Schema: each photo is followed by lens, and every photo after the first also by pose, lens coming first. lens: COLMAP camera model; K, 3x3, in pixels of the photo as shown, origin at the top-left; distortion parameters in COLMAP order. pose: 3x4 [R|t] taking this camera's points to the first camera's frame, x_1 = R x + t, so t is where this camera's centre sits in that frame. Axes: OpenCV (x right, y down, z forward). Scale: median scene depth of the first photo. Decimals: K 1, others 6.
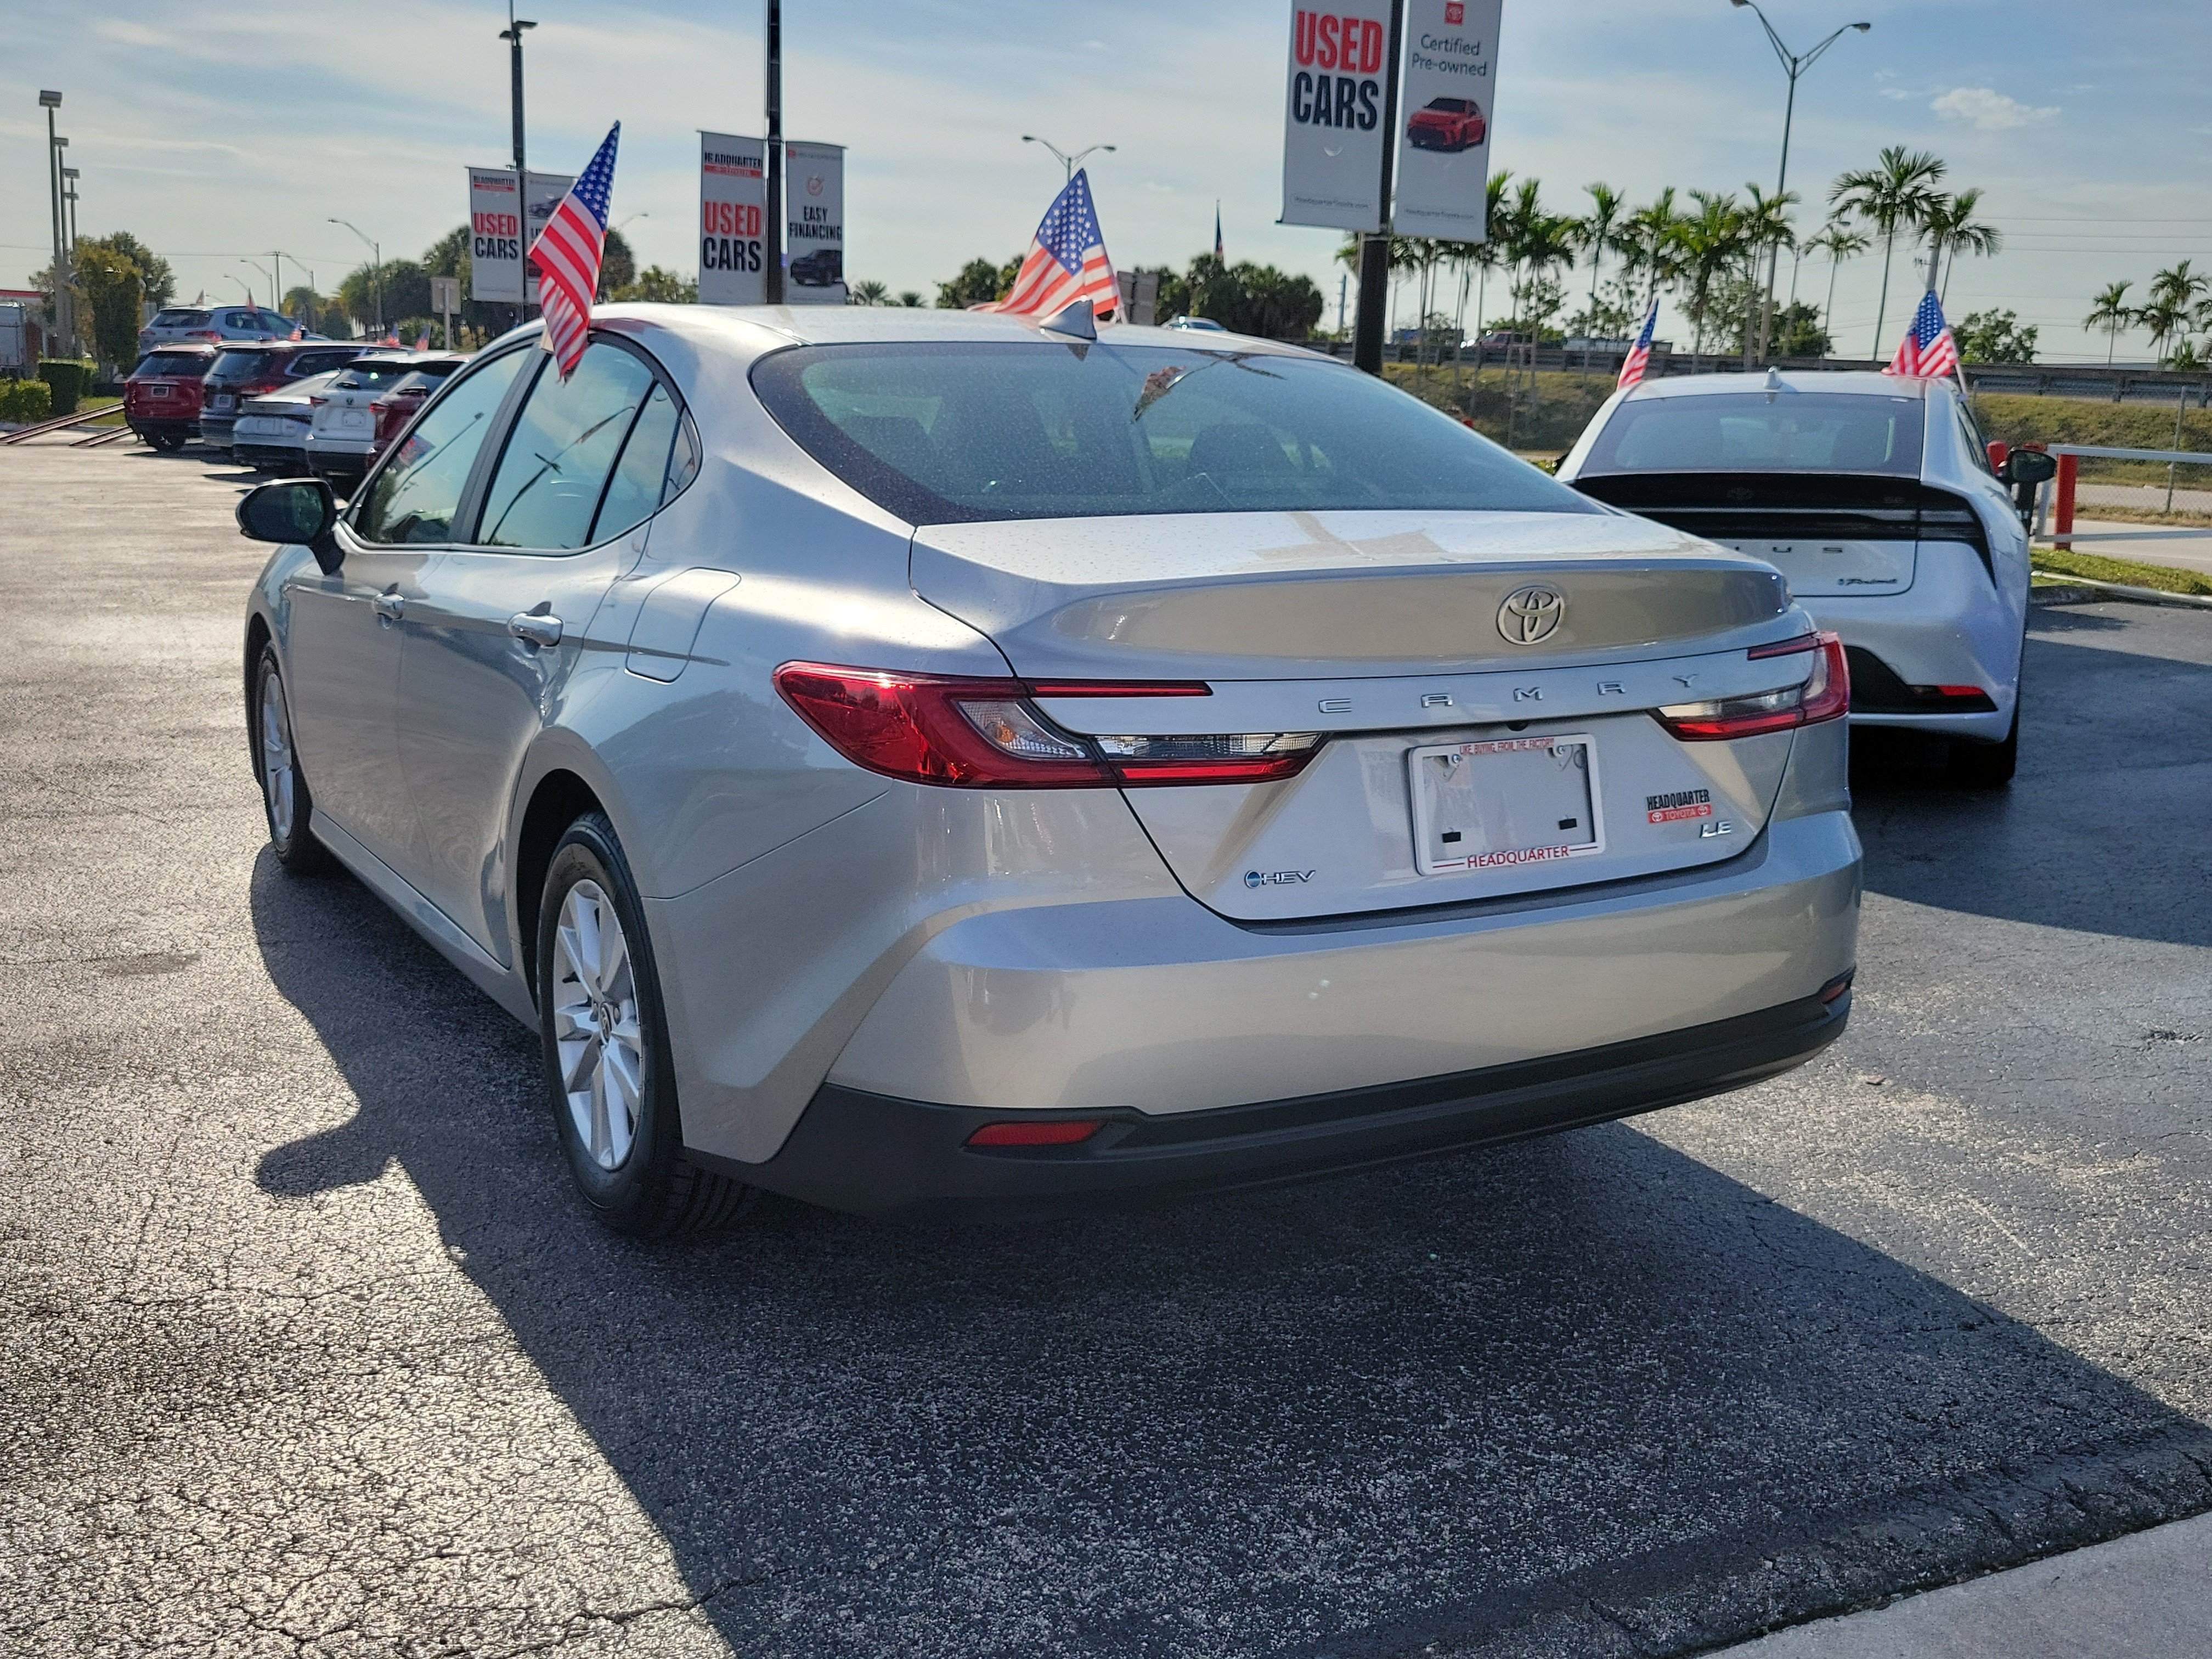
lens RADIAL K [[2078.8, 0, 1098.7], [0, 2078.8, 814.8], [0, 0, 1]] dist [0.032600, 0.000000]
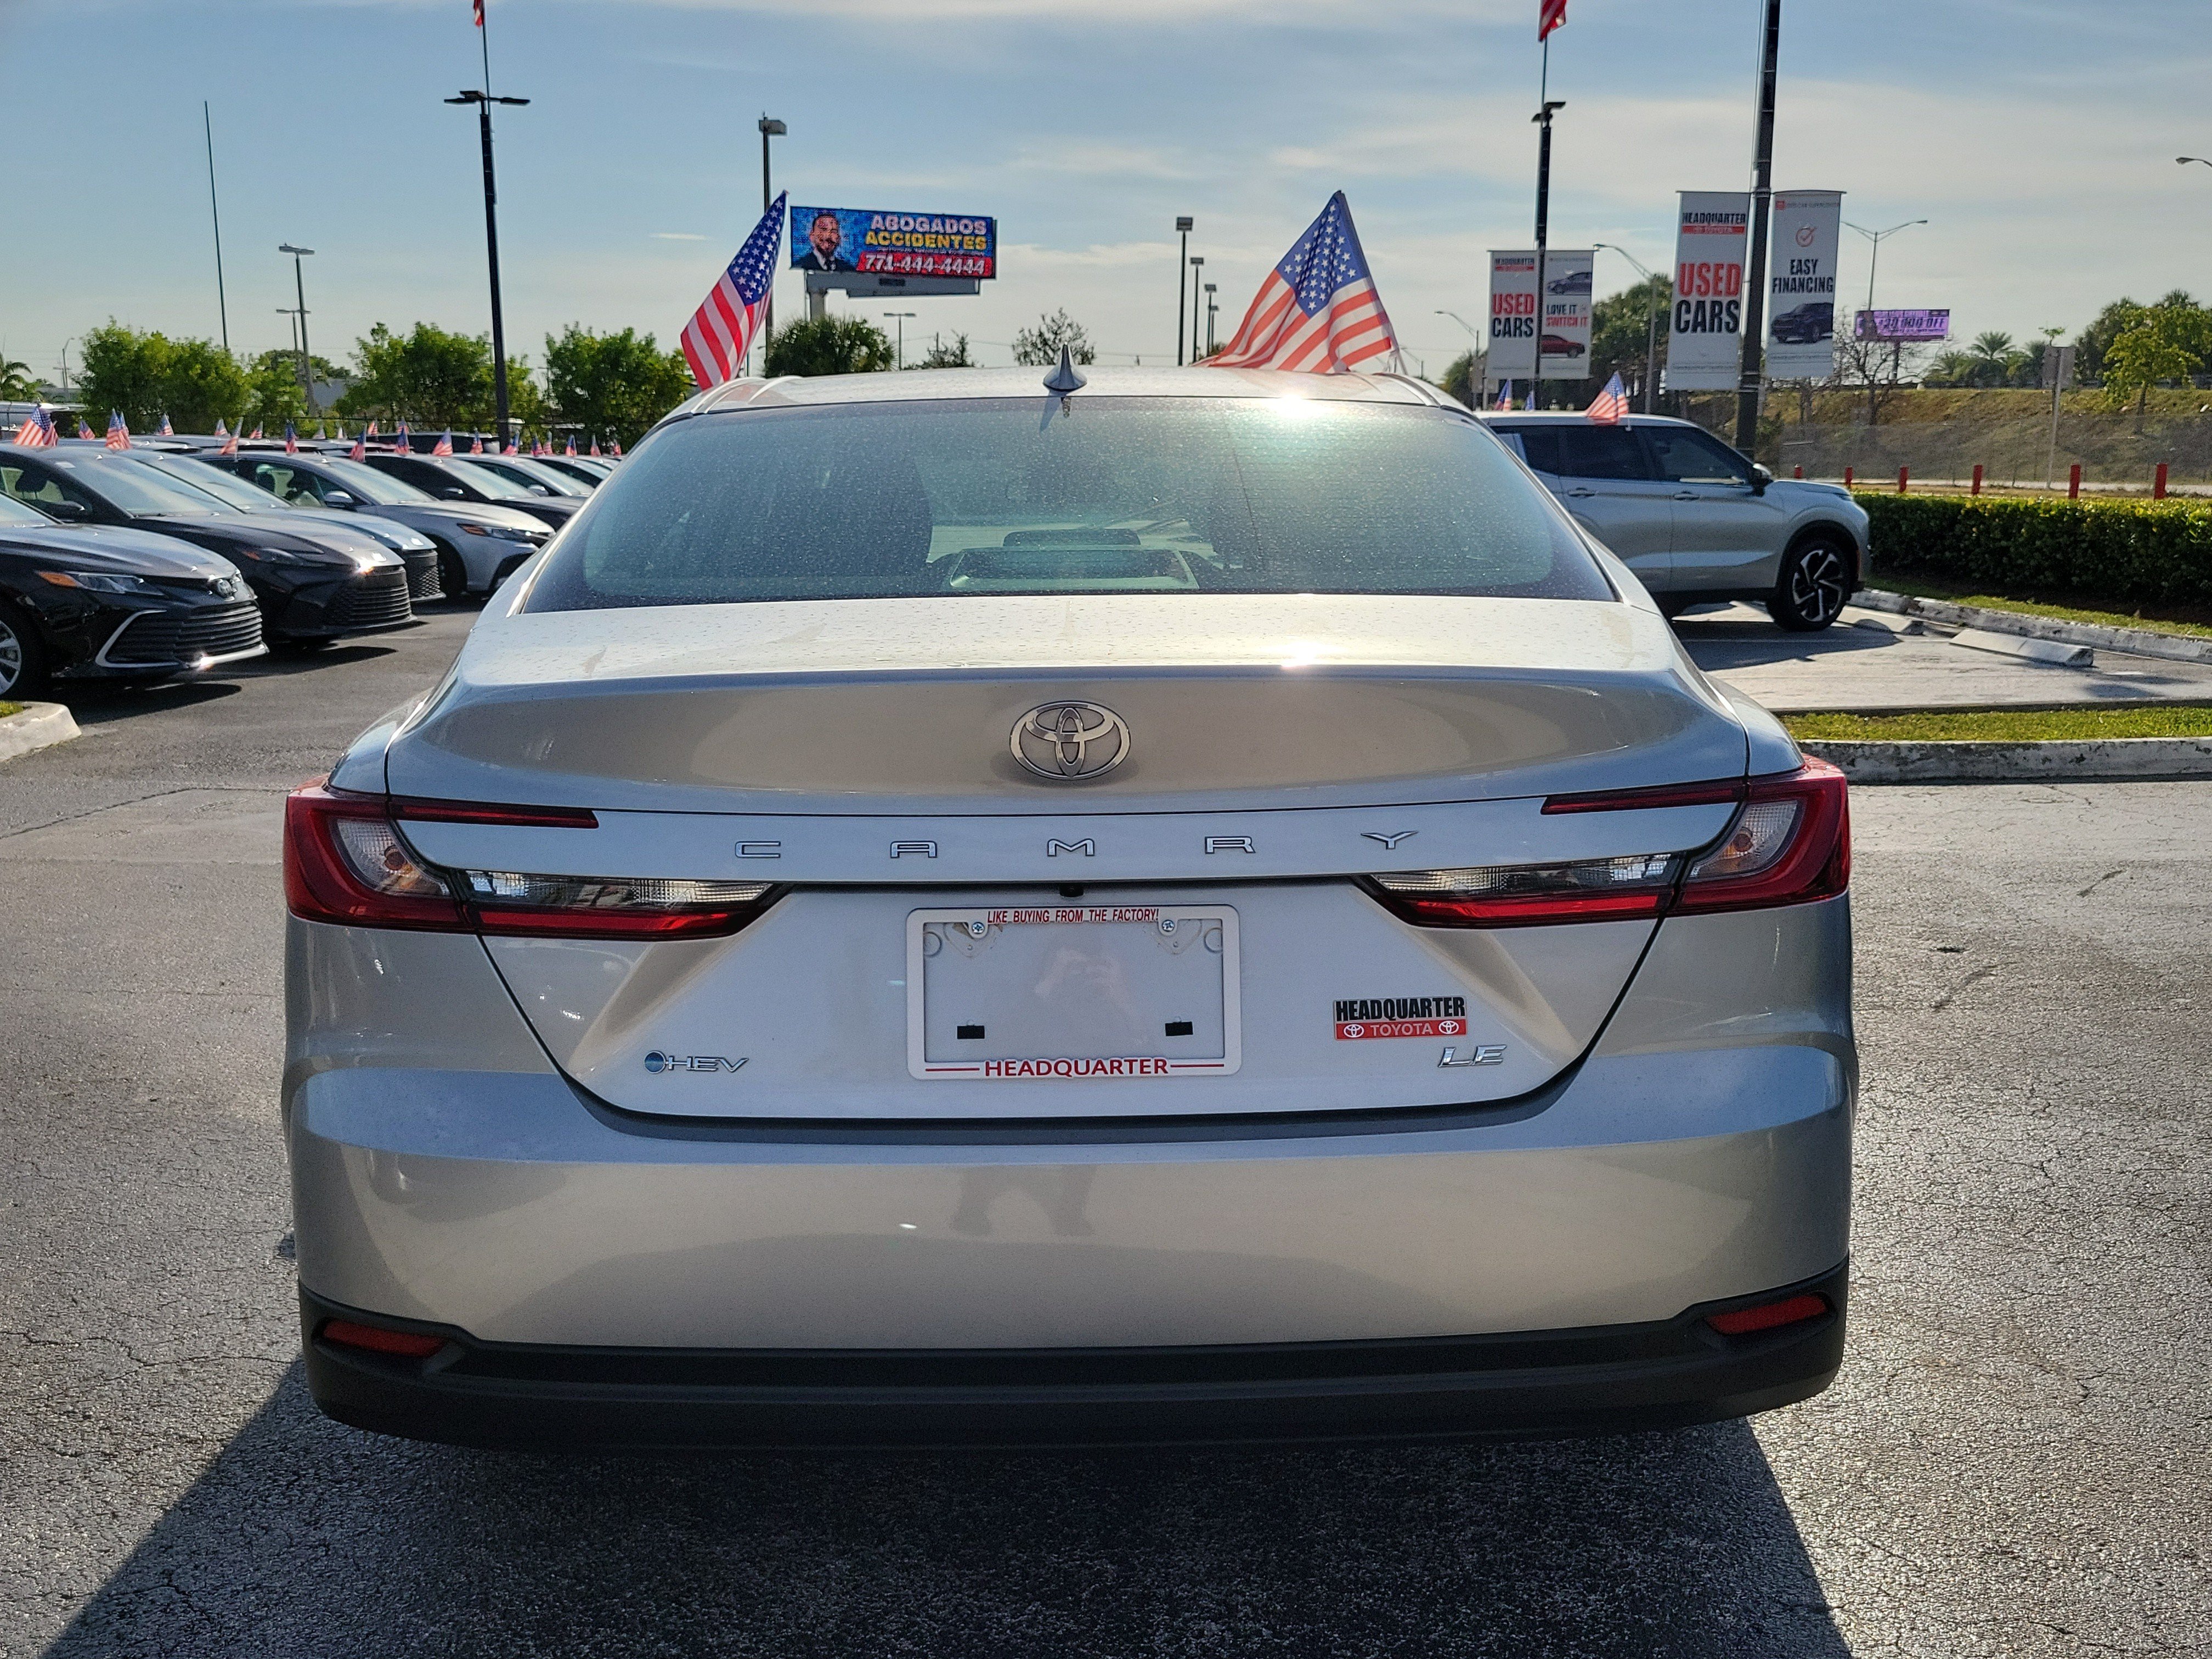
lens RADIAL K [[2078.8, 0, 1111.7], [0, 2078.8, 813.3], [0, 0, 1]] dist [0.032600, 0.000000]
pose [[0.868329, 0.050149, -0.493446, 0.452773], [-0.067223, 0.997595, -0.016908, -0.045994], [0.491412, 0.047853, 0.869612, 0.292826]]
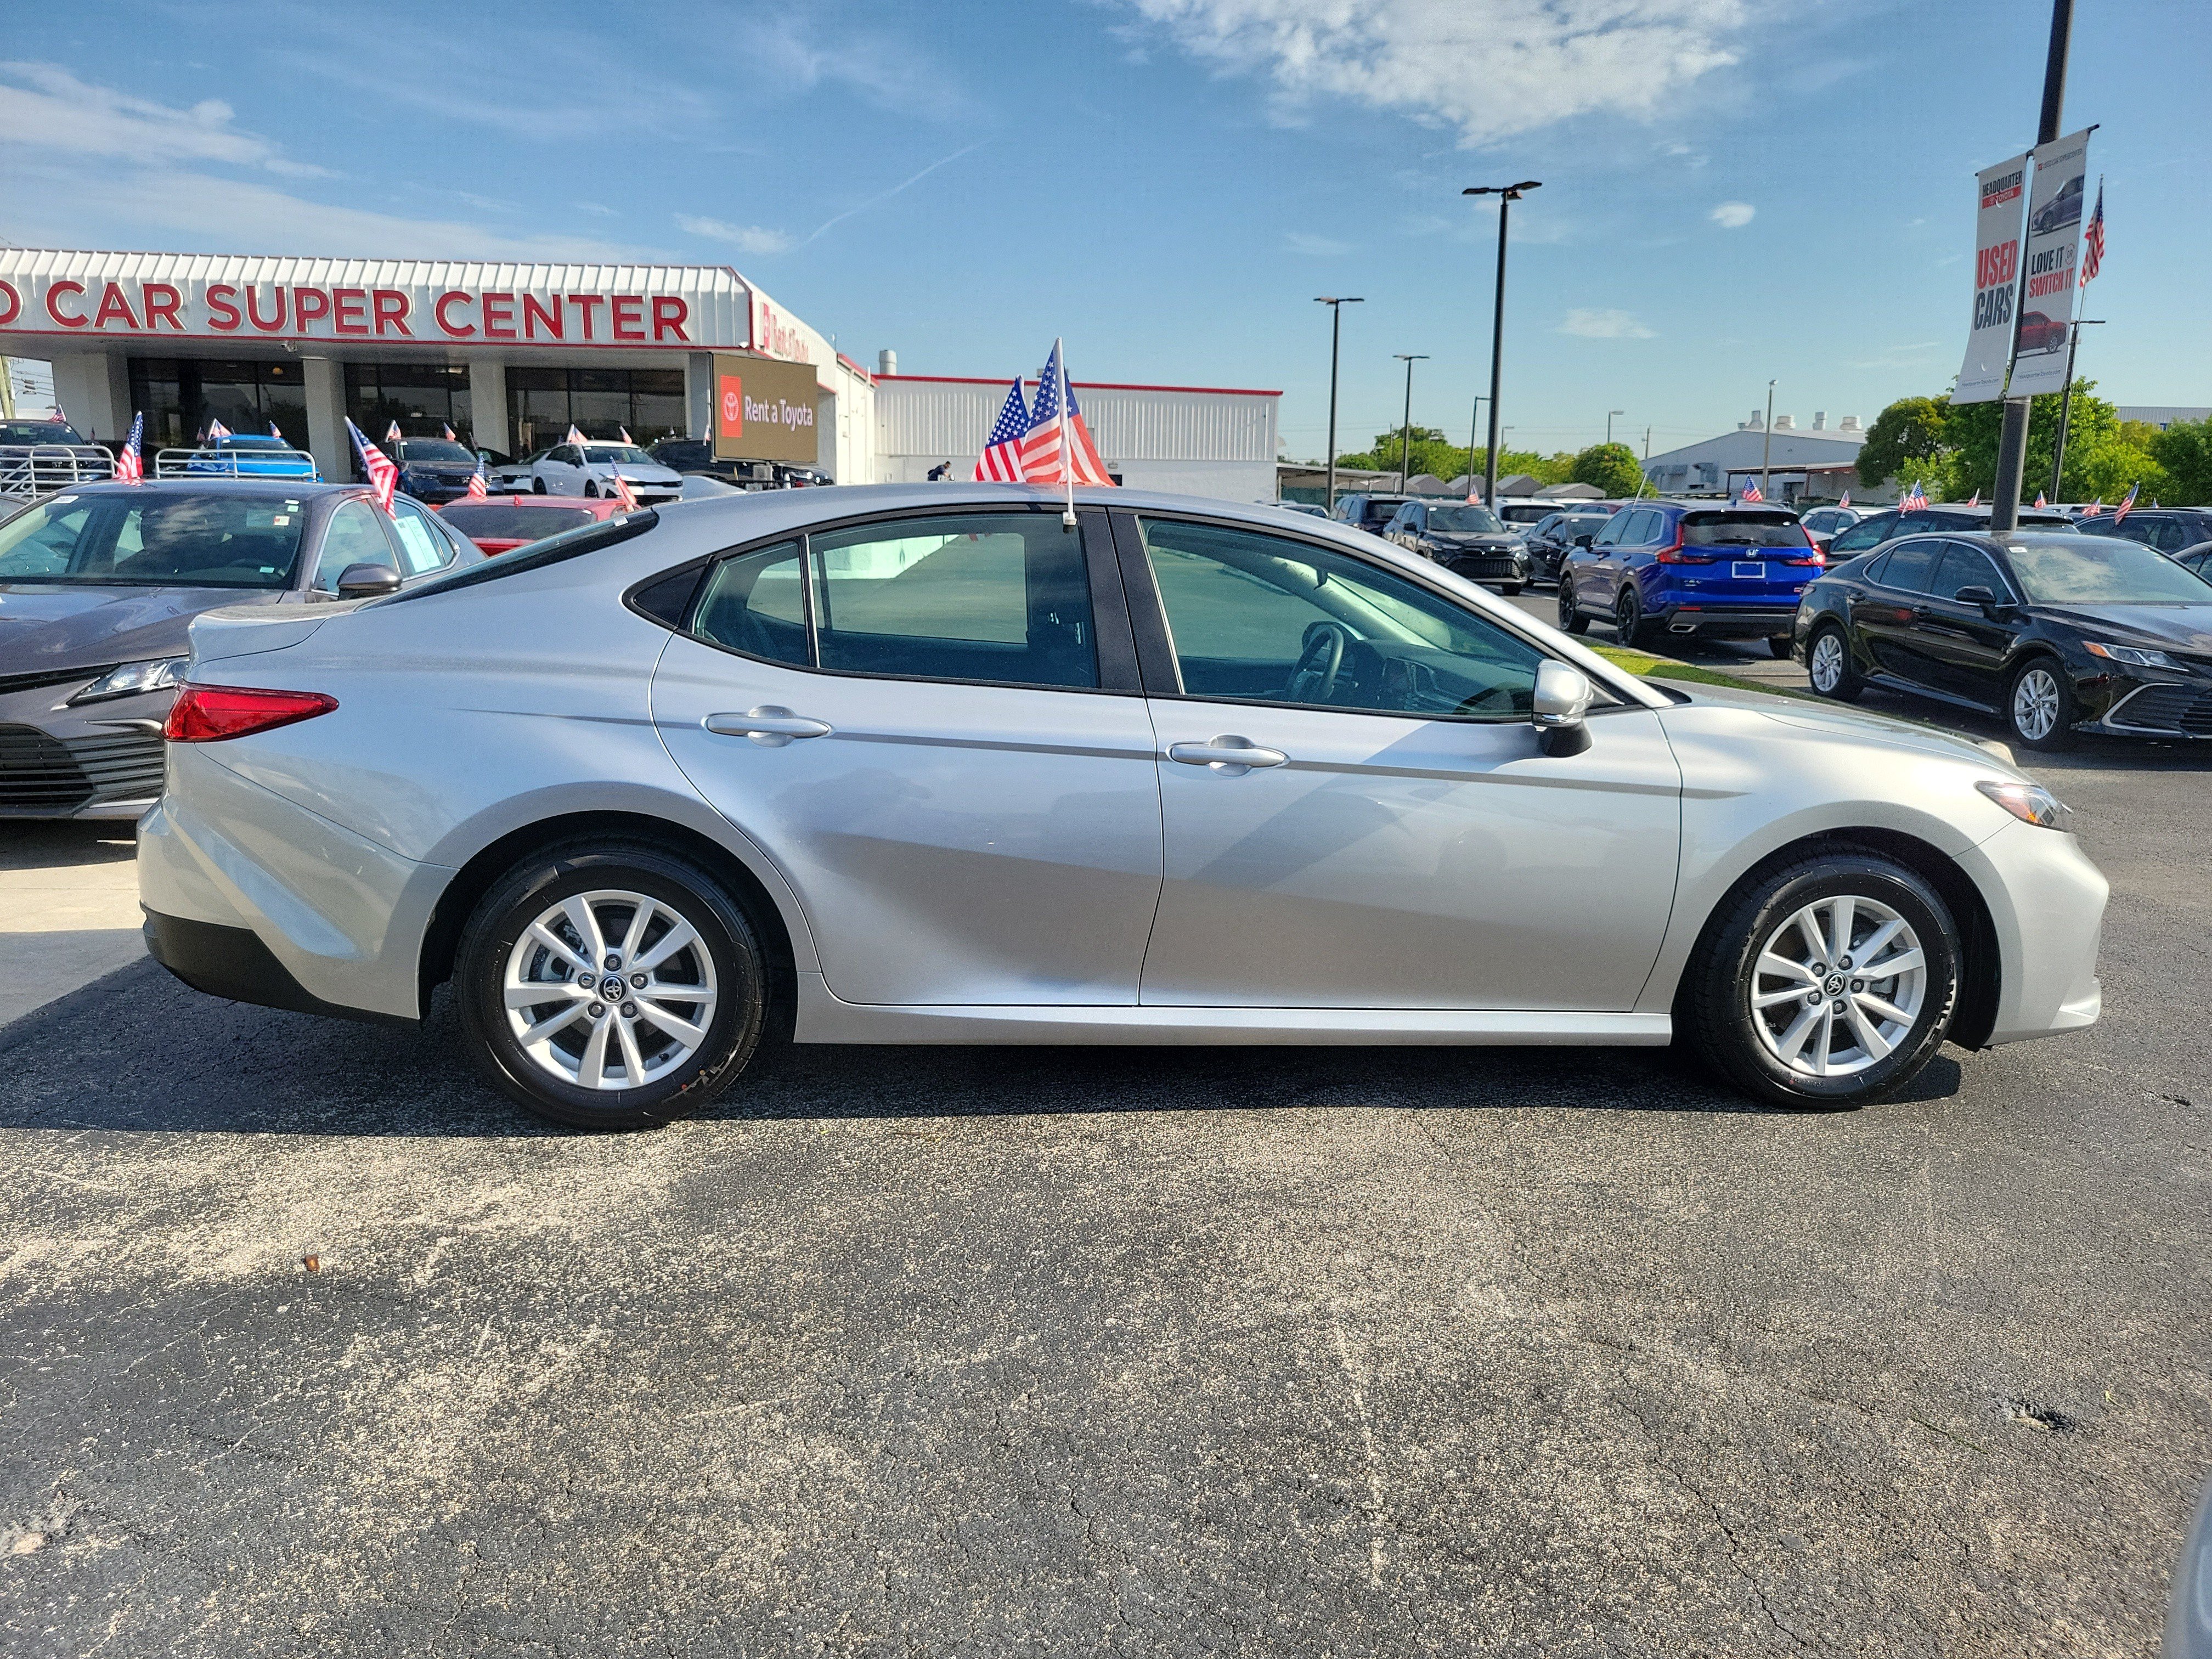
lens RADIAL K [[1721.5, 0, 1099.2], [0, 1721.5, 824.8], [0, 0, 1]] dist [0.022354, 0.002492]
pose [[-0.405893, 0.120136, -0.905990, 1.087977], [-0.206568, 0.953609, 0.218995, -0.353585], [0.890270, 0.276037, -0.362247, 1.857614]]
